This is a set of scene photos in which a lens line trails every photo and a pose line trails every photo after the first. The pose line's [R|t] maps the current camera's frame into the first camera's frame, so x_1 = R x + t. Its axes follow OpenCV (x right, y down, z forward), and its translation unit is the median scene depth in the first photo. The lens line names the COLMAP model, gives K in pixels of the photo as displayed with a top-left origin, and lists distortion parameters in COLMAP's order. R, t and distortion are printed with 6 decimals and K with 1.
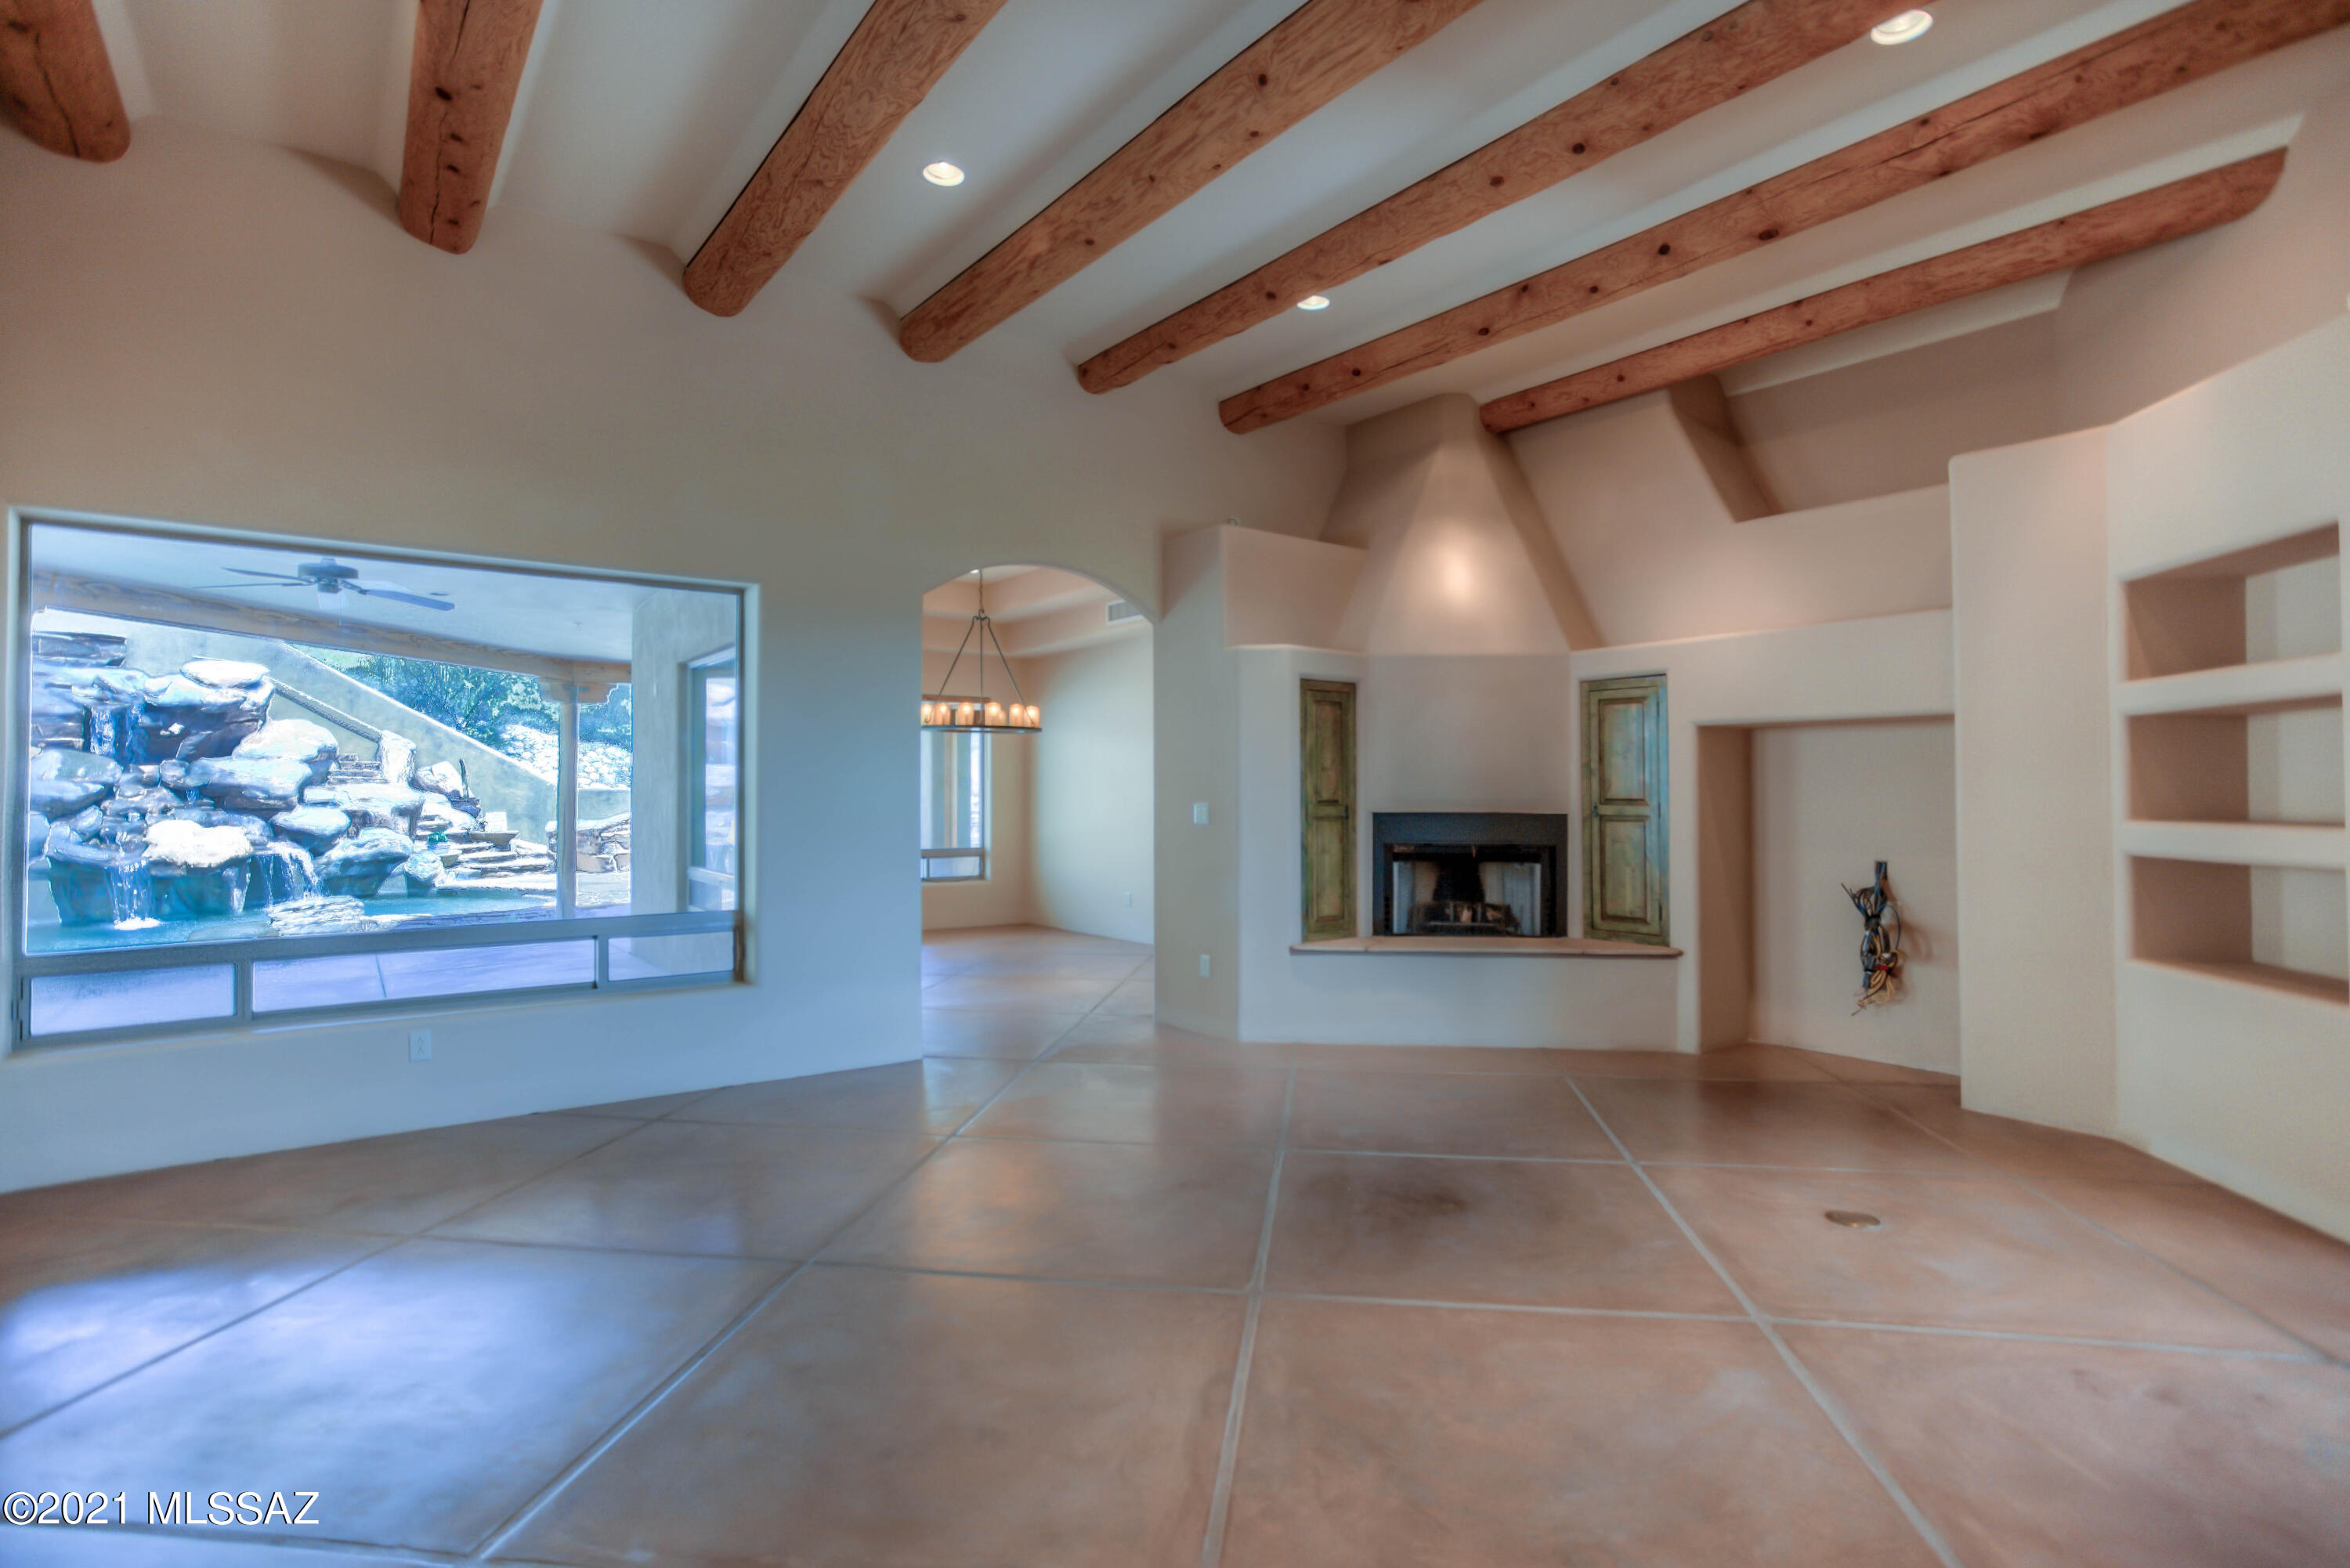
lens RADIAL K [[1153.2, 0, 1177.0], [0, 1153.2, 784.5], [0, 0, 1]] dist [-0.034254, 0.001676]
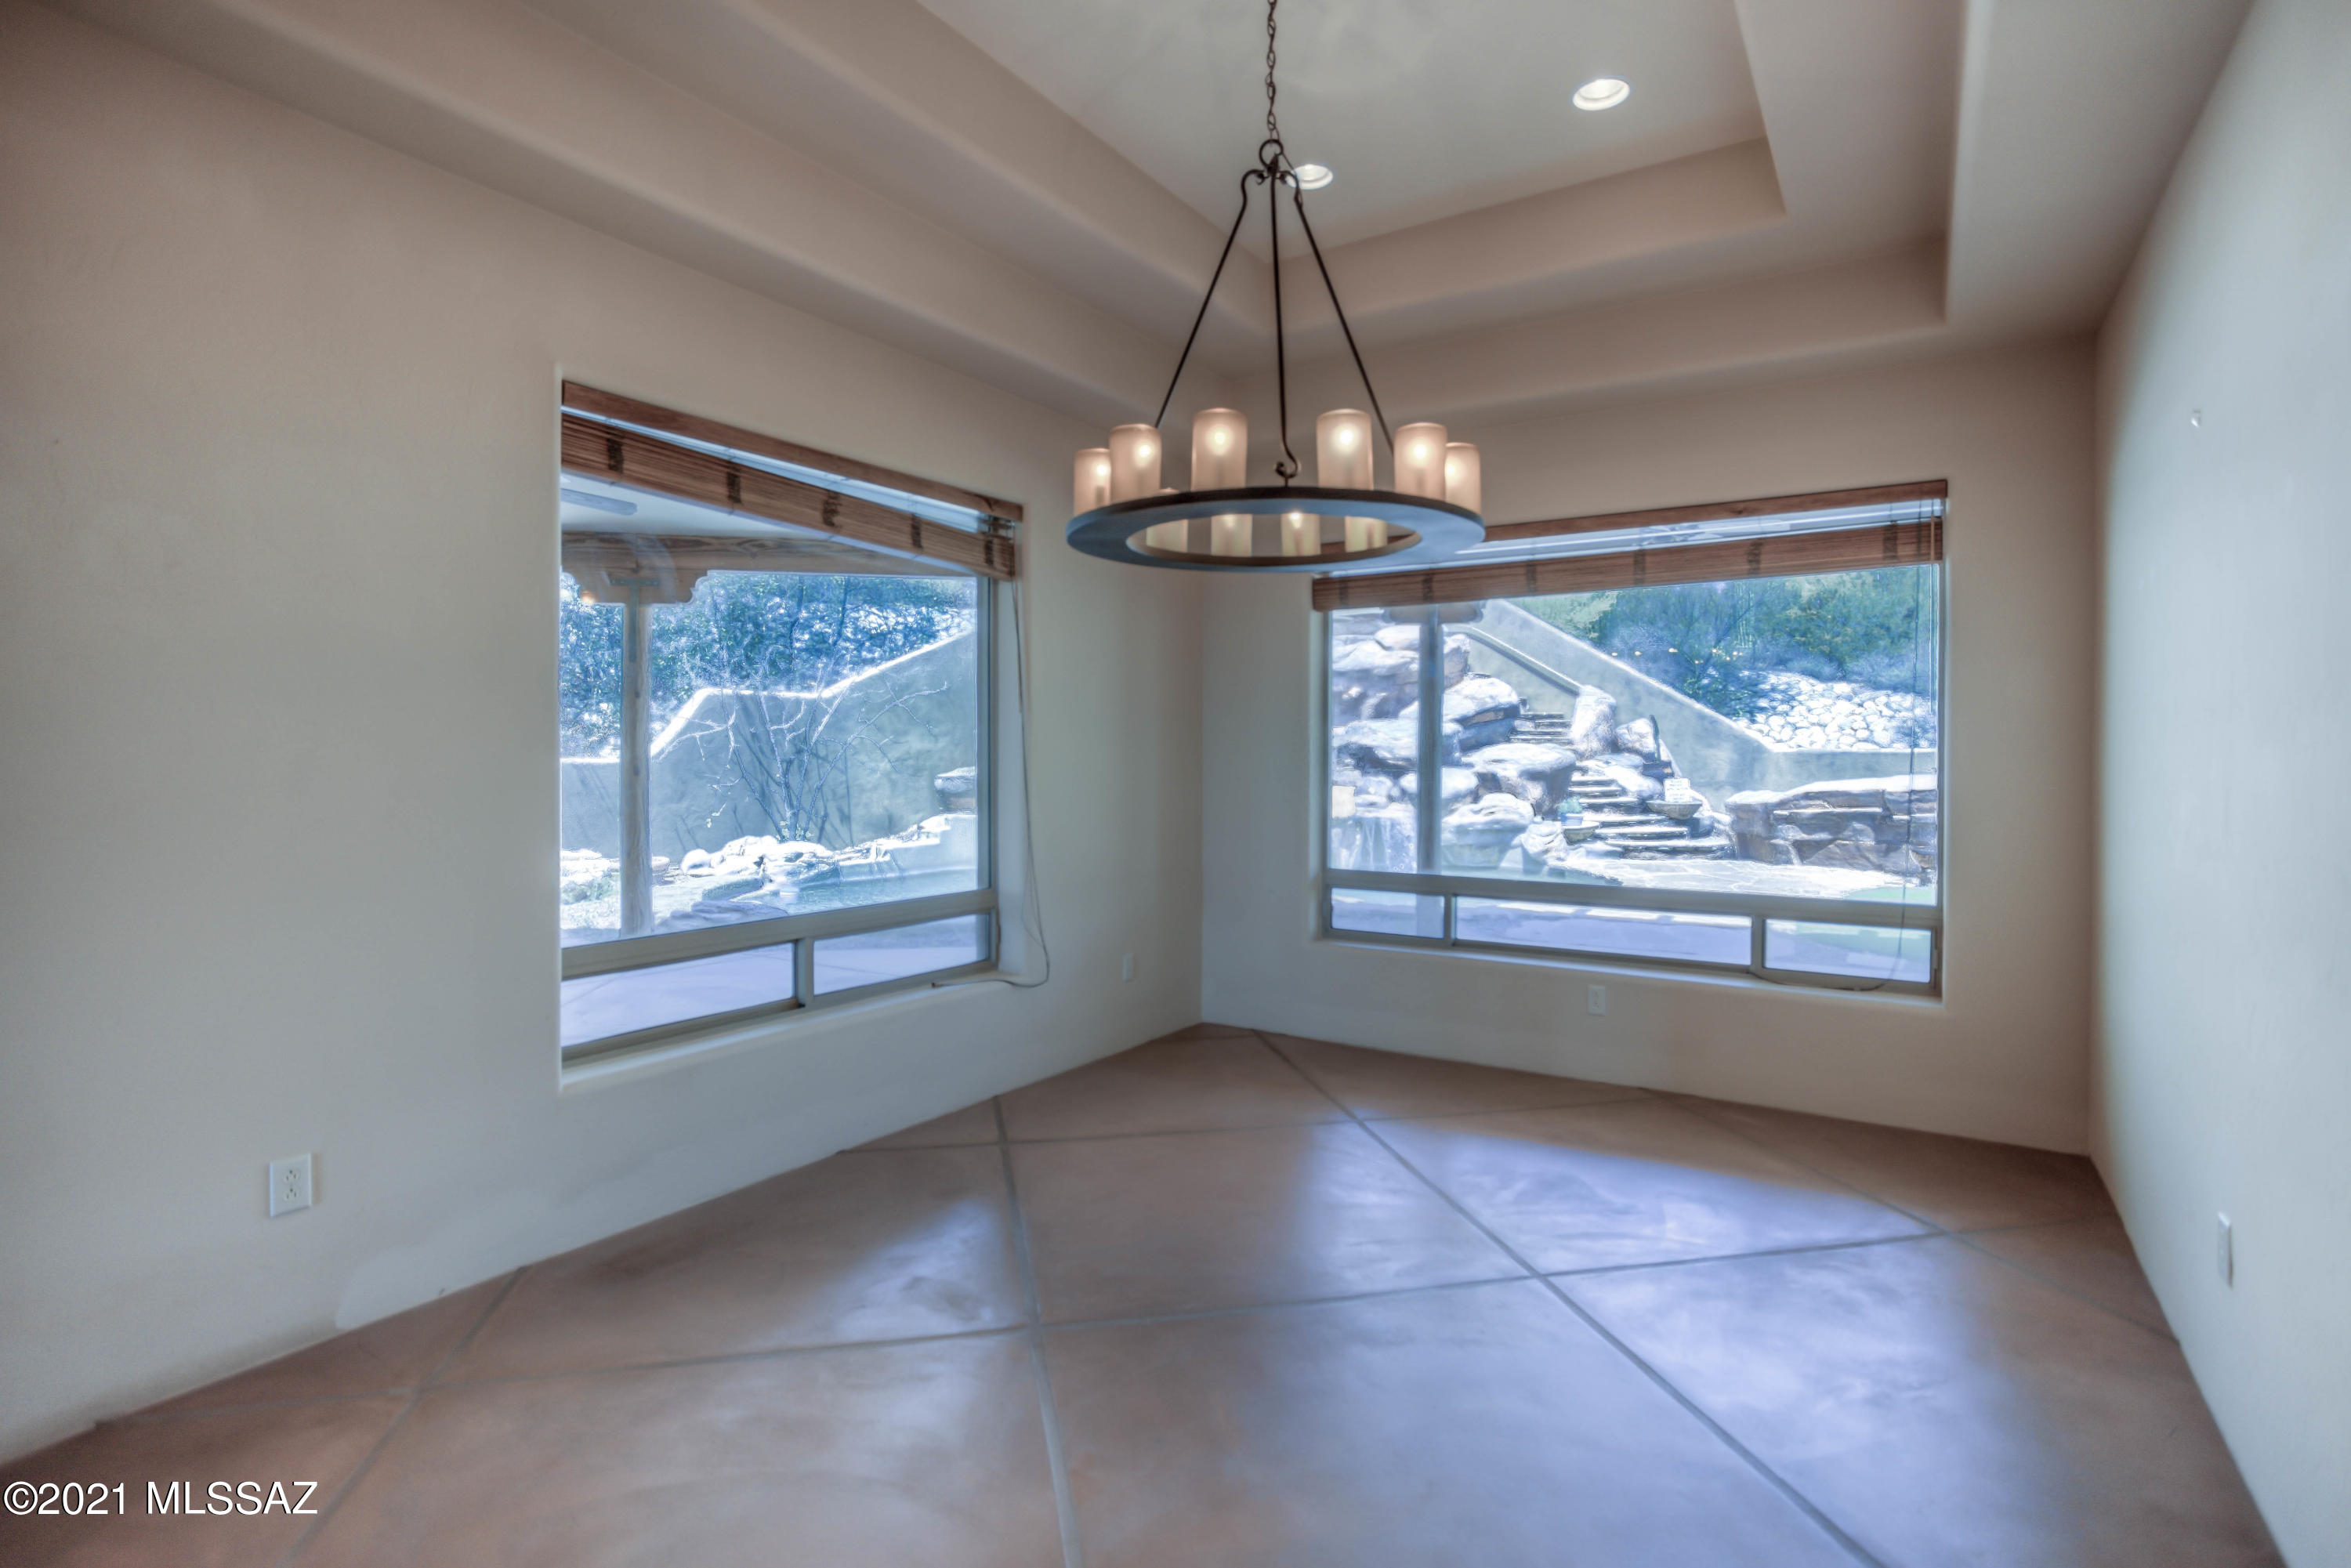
lens RADIAL K [[1153.7, 0, 1182.3], [0, 1153.7, 770.8], [0, 0, 1]] dist [-0.034254, 0.001676]
pose [[0.360354, 0.016538, -0.932669, 0.041074], [0.000647, 0.999838, 0.017979, 0.003971], [0.932815, -0.007082, 0.360285, 0.387392]]
